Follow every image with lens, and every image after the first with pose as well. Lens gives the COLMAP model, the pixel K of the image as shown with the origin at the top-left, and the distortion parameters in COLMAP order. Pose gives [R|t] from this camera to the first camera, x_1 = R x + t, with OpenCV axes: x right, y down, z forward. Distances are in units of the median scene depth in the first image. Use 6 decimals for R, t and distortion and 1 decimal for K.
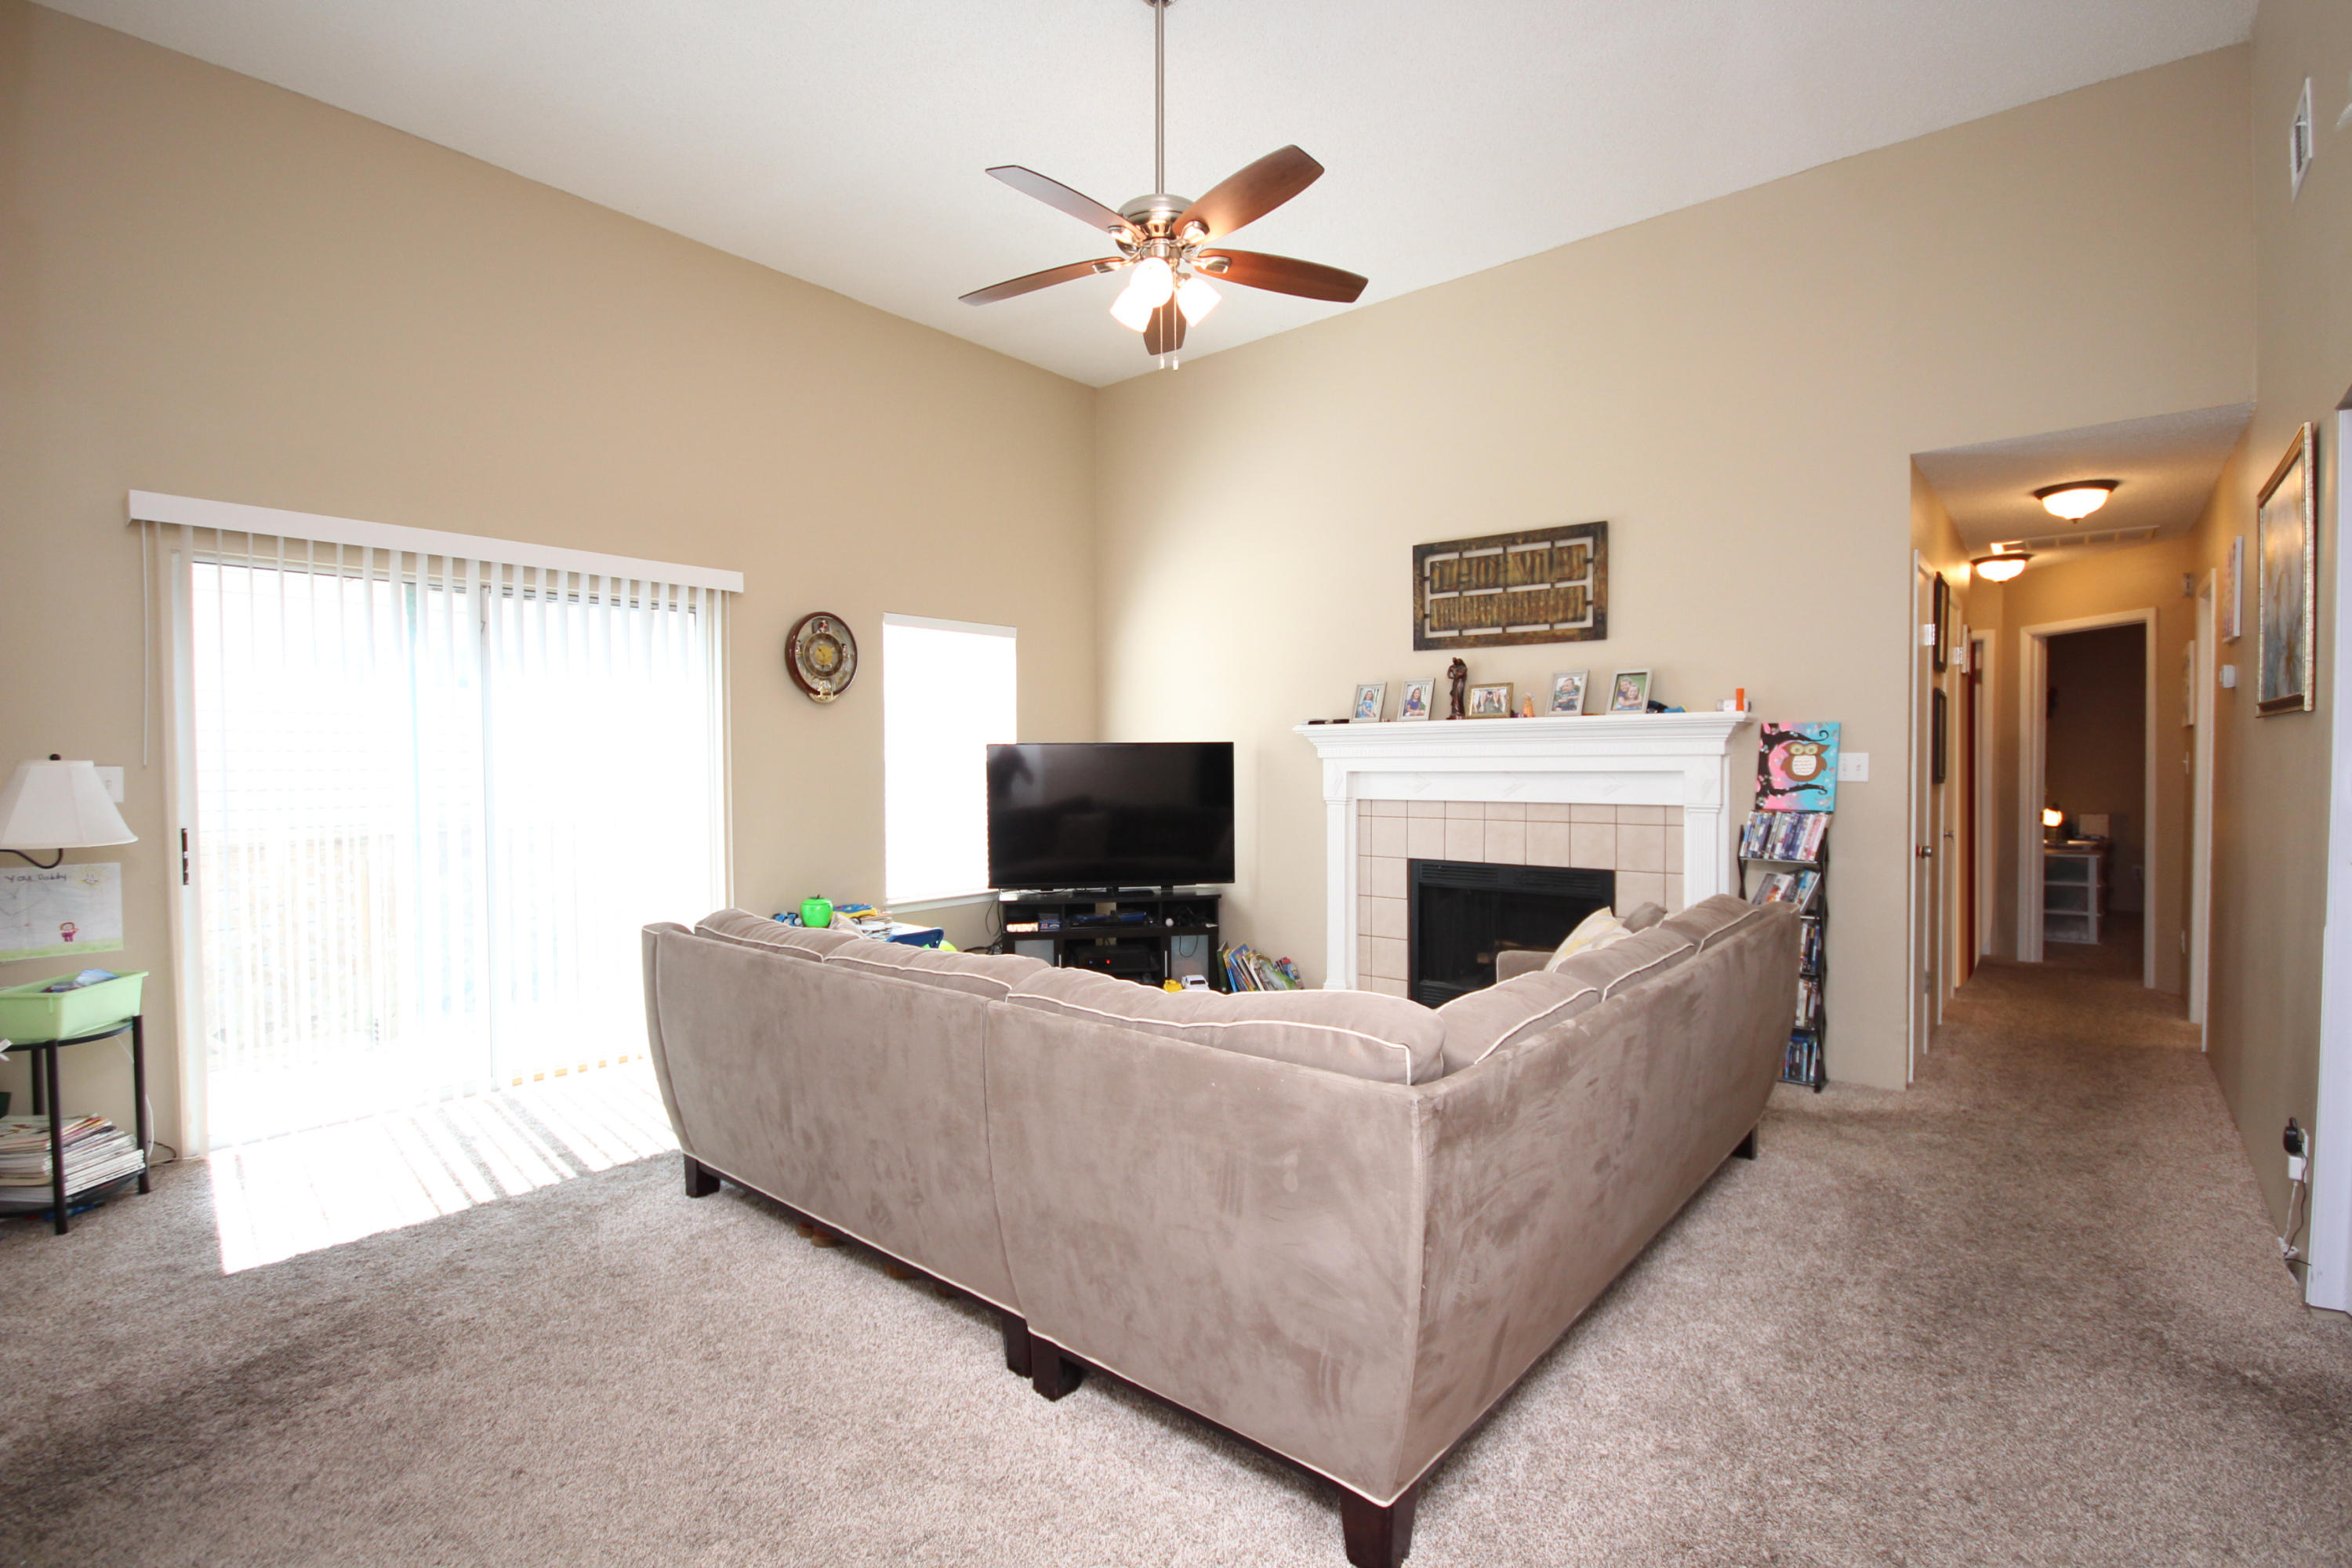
lens RADIAL K [[1081.1, 0, 1190.5], [0, 1081.1, 780.5], [0, 0, 1]] dist [-0.013162, -0.000430]
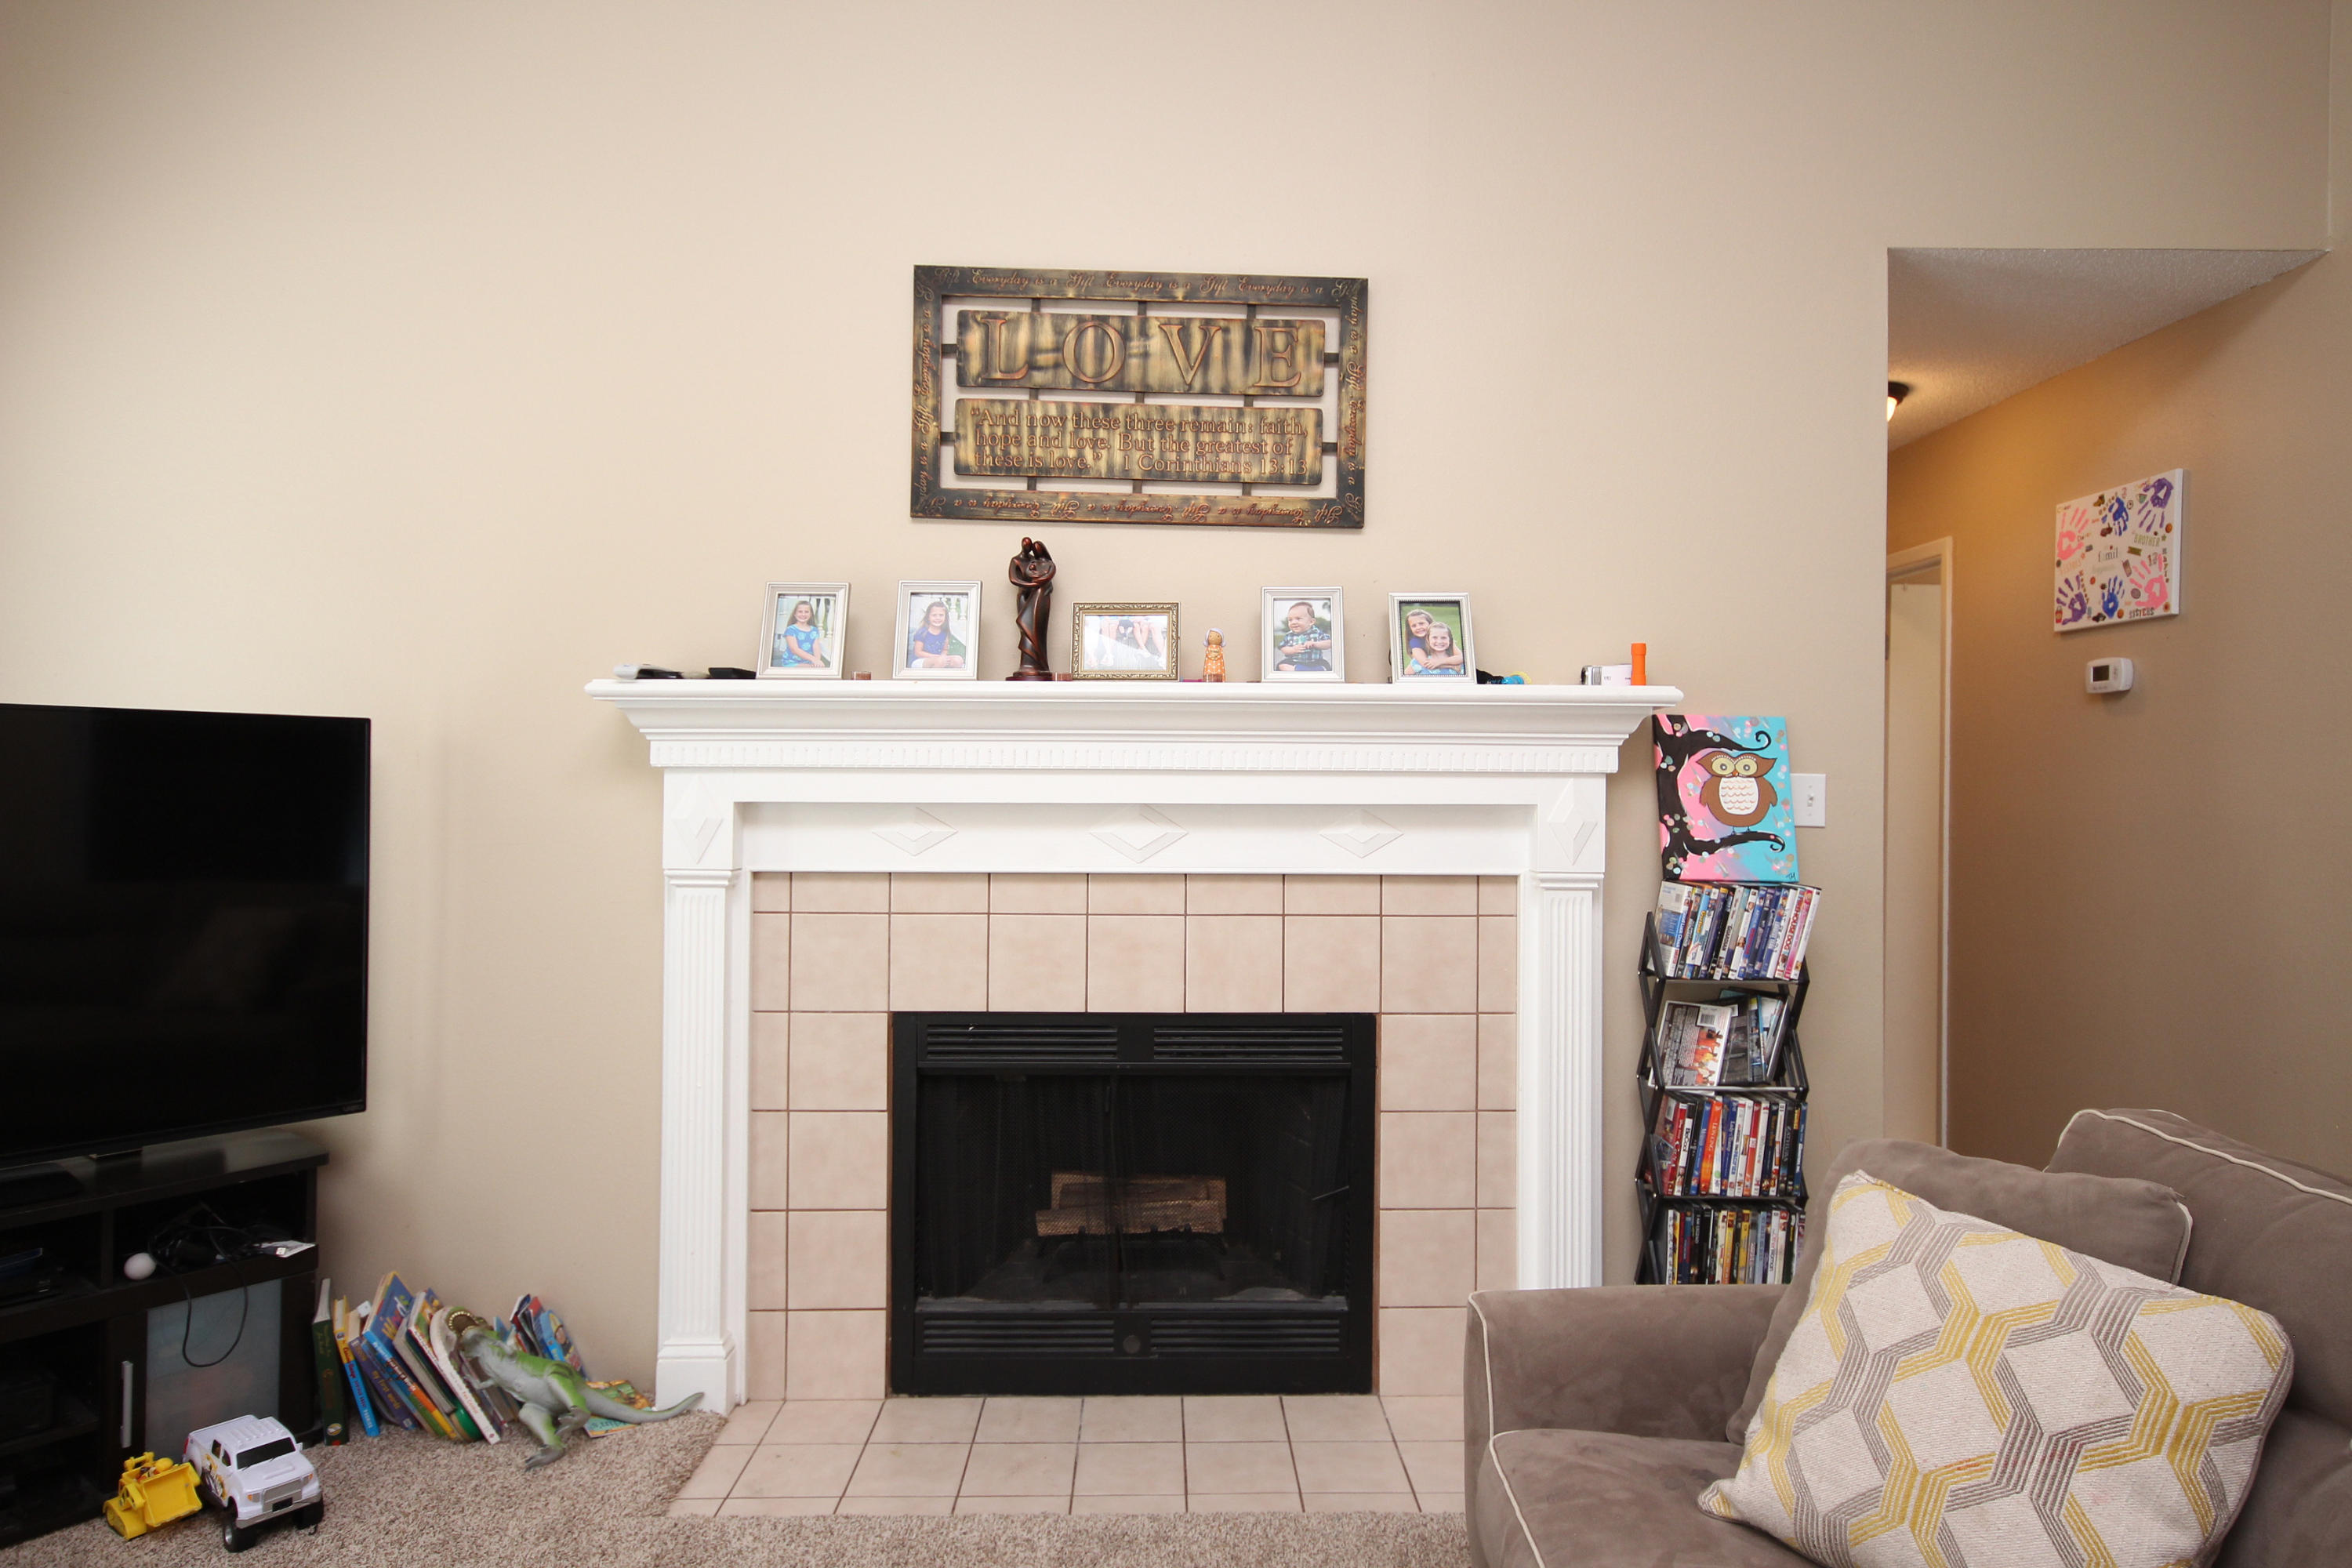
lens RADIAL K [[1407.2, 0, 1184.8], [0, 1407.2, 786.7], [0, 0, 1]] dist [0.012246, 0.002314]
pose [[0.753917, 0.016505, 0.656762, -0.077593], [0.000718, 0.999663, -0.025947, -0.000719], [-0.656969, 0.020033, 0.753651, 0.564353]]
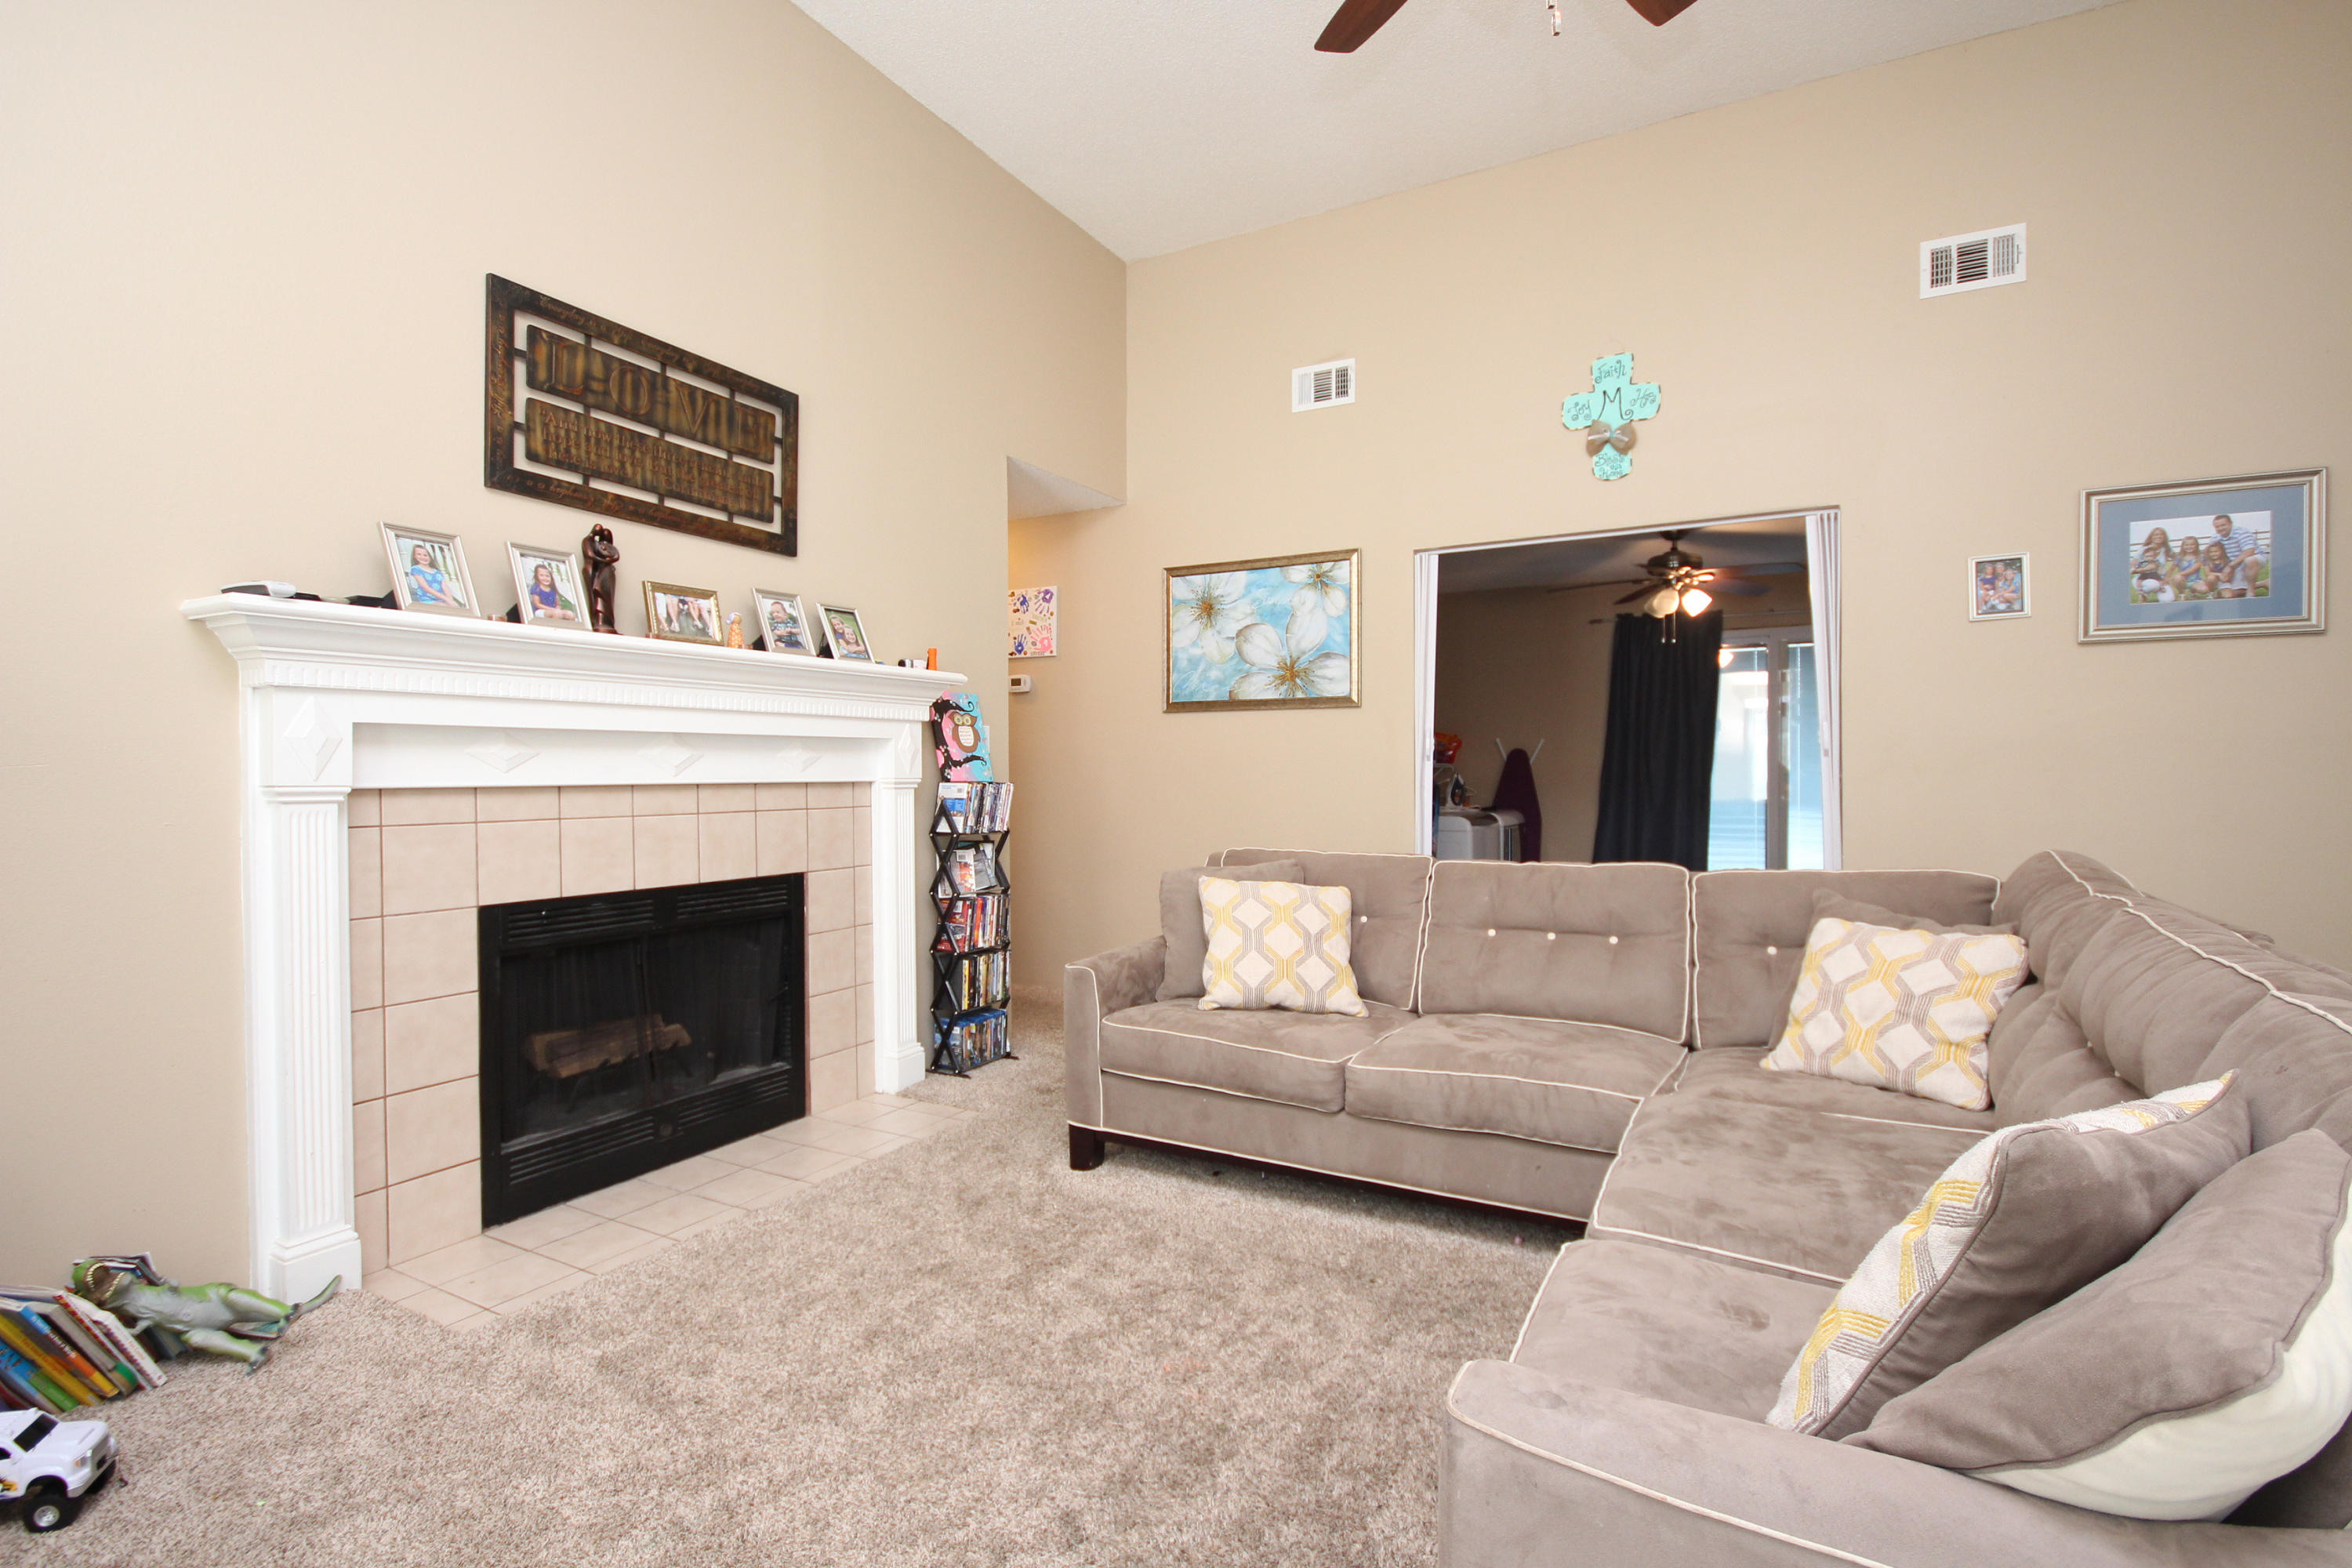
lens RADIAL K [[1081.1, 0, 1190.5], [0, 1081.1, 780.5], [0, 0, 1]] dist [-0.013162, -0.000430]
pose [[-0.191260, 0.000832, 0.981539, -0.368263], [0.026111, 0.999650, 0.004241, 0.023334], [-0.981192, 0.026441, -0.191215, 0.850090]]
